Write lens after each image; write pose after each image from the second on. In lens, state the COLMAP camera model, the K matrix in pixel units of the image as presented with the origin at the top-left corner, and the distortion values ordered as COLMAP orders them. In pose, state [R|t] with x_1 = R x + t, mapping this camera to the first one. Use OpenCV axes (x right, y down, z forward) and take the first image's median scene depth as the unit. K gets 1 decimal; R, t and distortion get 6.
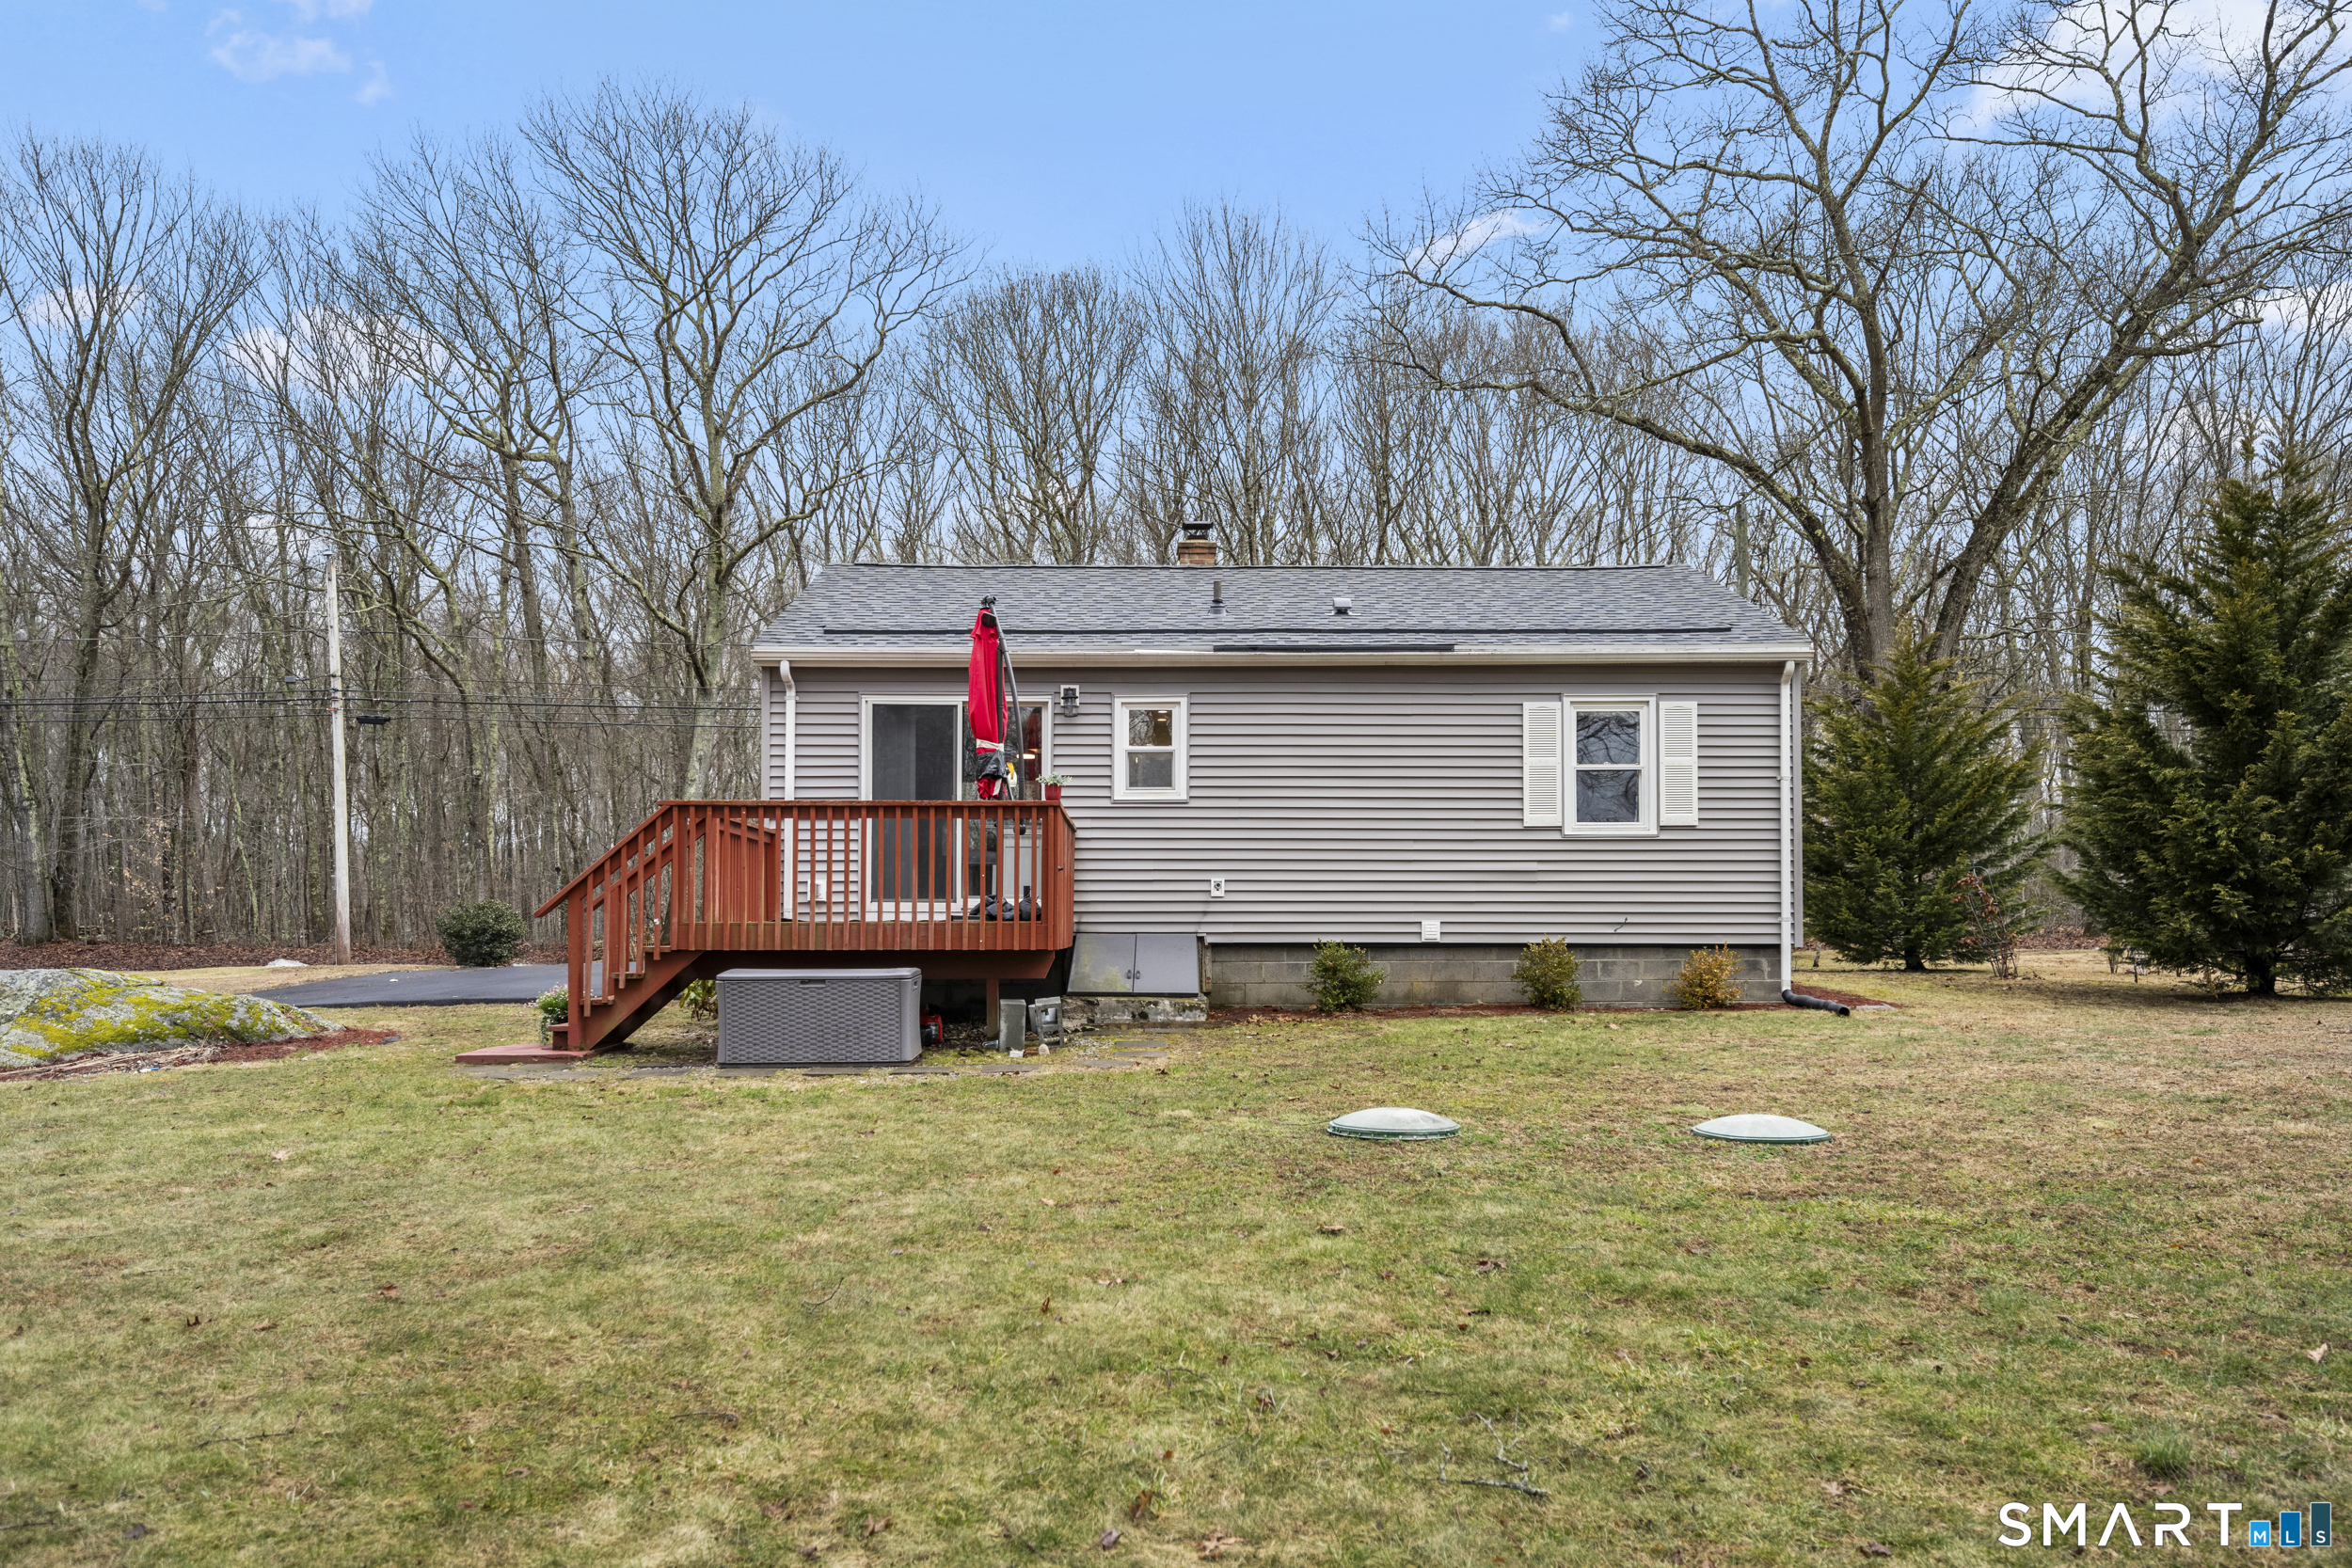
lens RADIAL K [[1748.3, 0, 1179.7], [0, 1748.3, 895.4], [0, 0, 1]] dist [-0.001838, -0.002189]
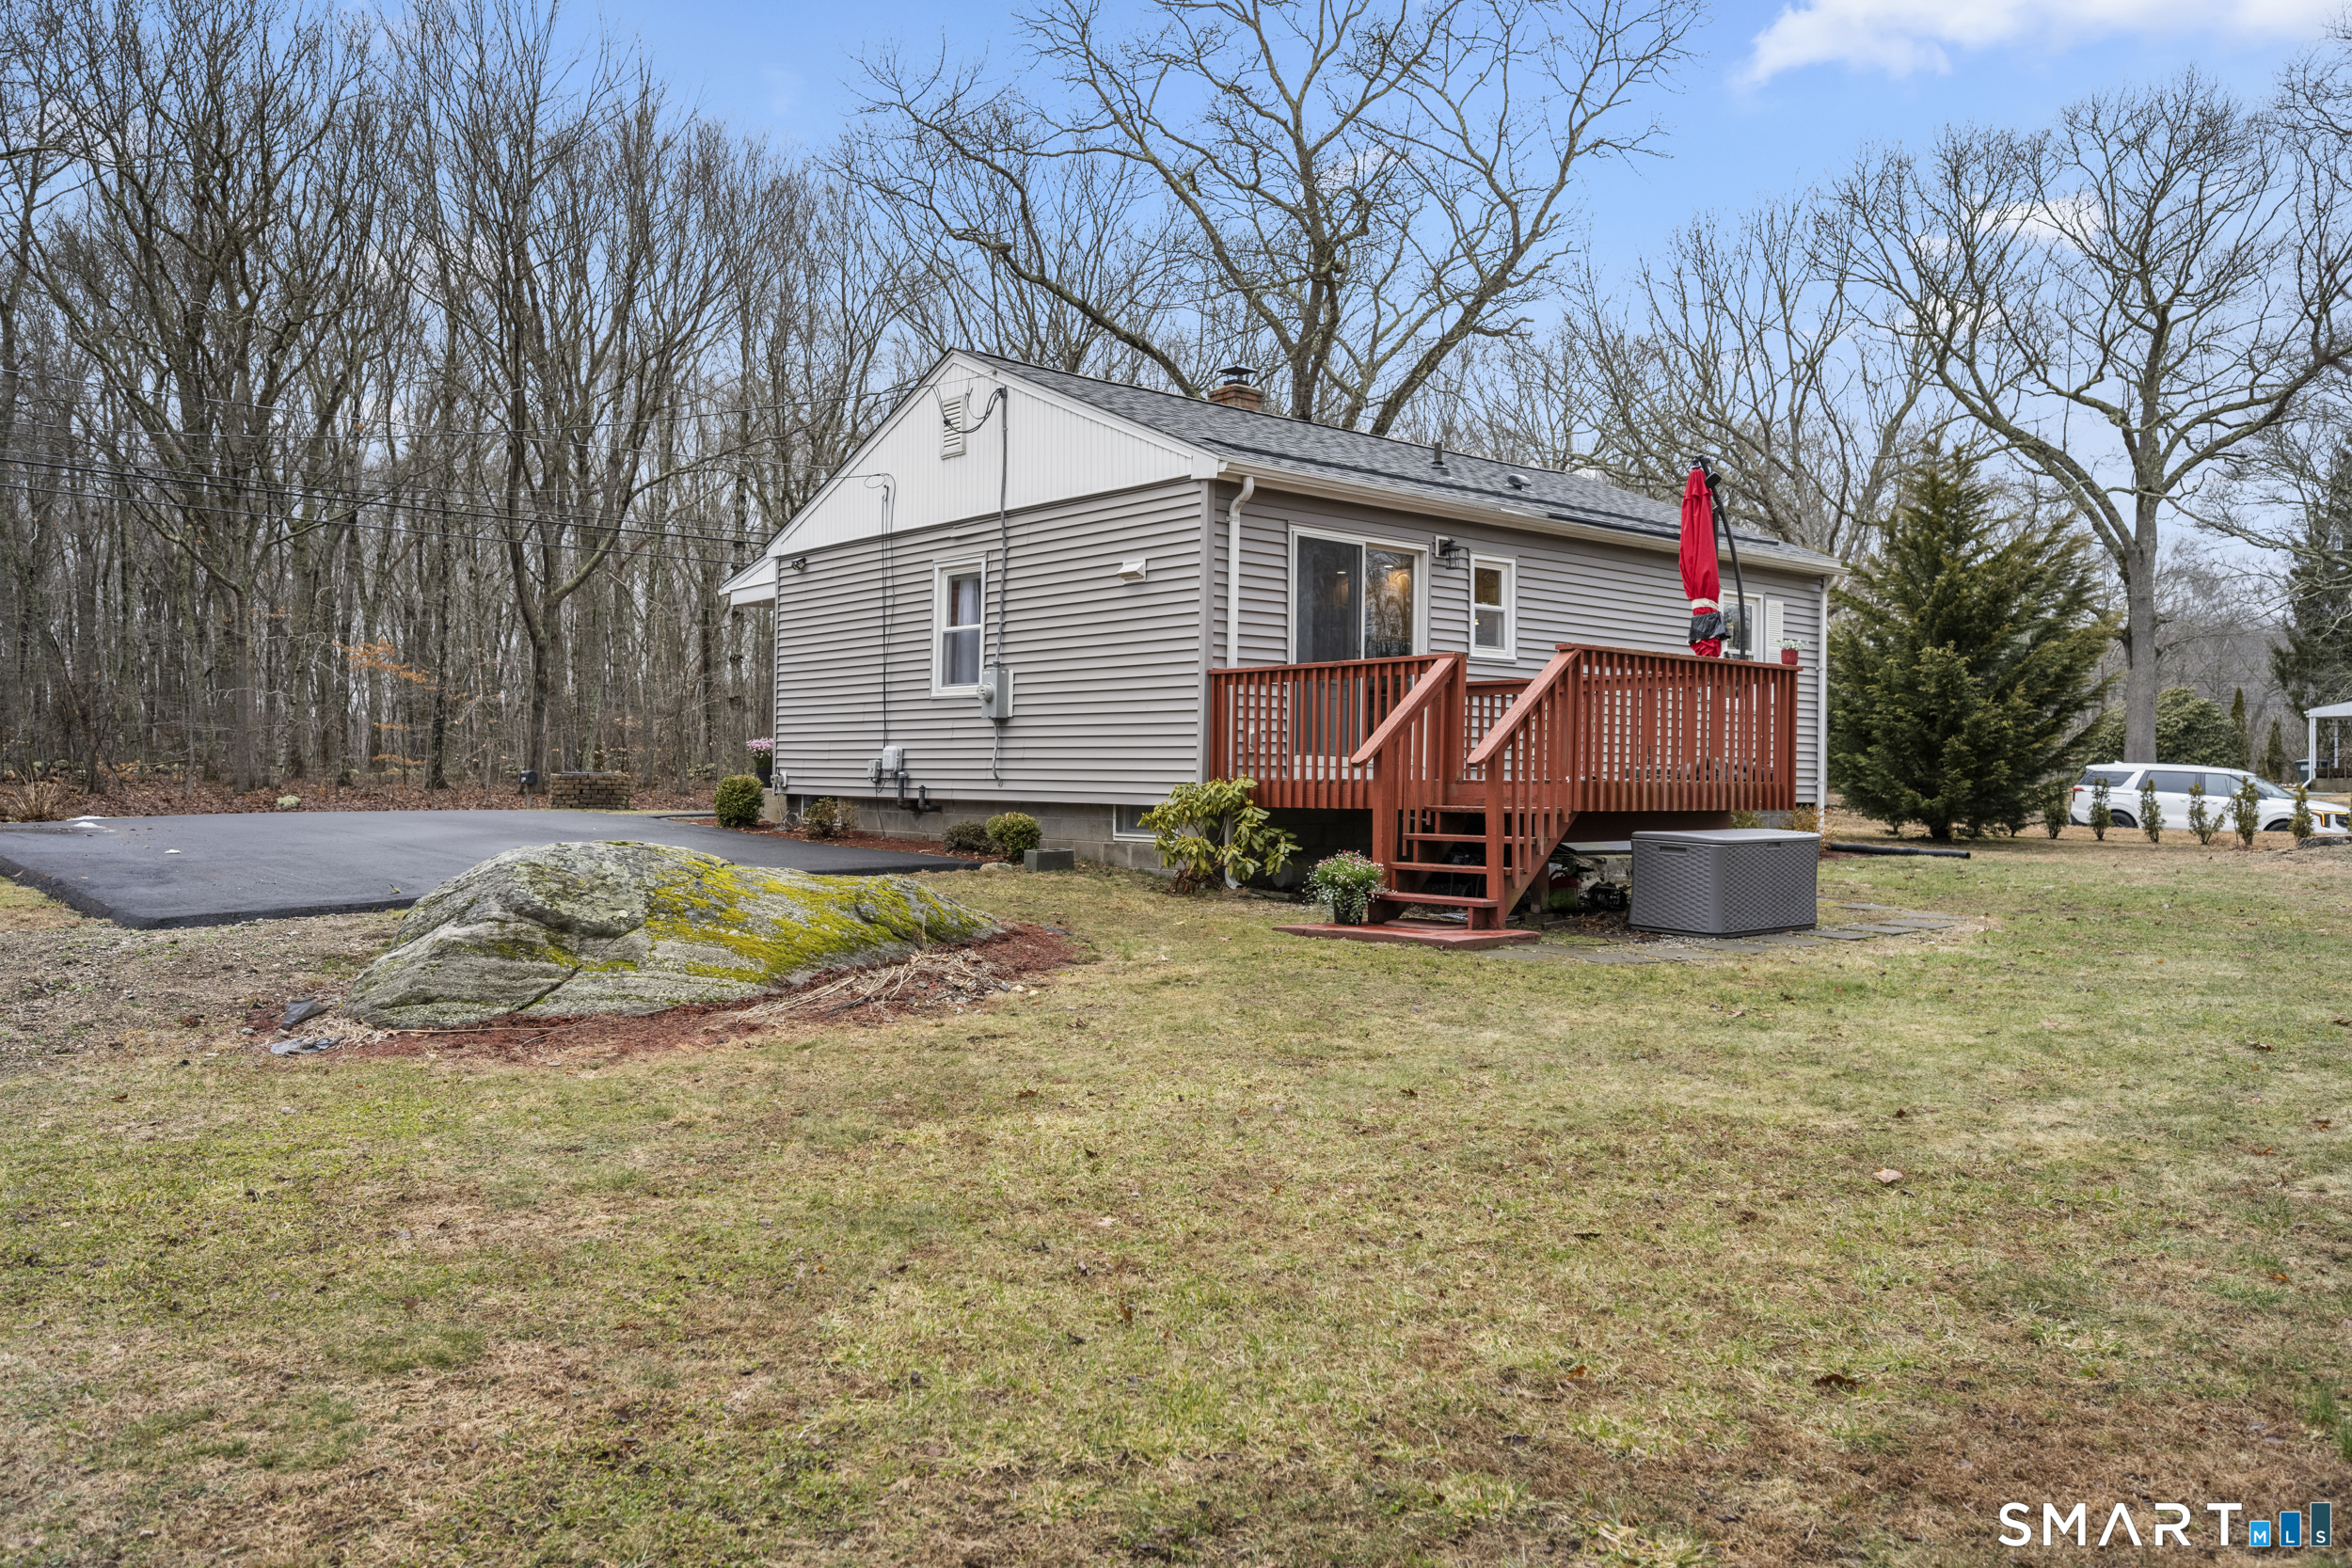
lens RADIAL K [[1669.4, 0, 1176.0], [0, 1669.4, 784.0], [0, 0, 1]] dist [0.022619, -0.001930]
pose [[0.770368, 0.006972, 0.637562, -0.764155], [-0.025394, 0.999482, 0.019754, 0.002577], [-0.637094, -0.031408, 0.770146, 0.375879]]
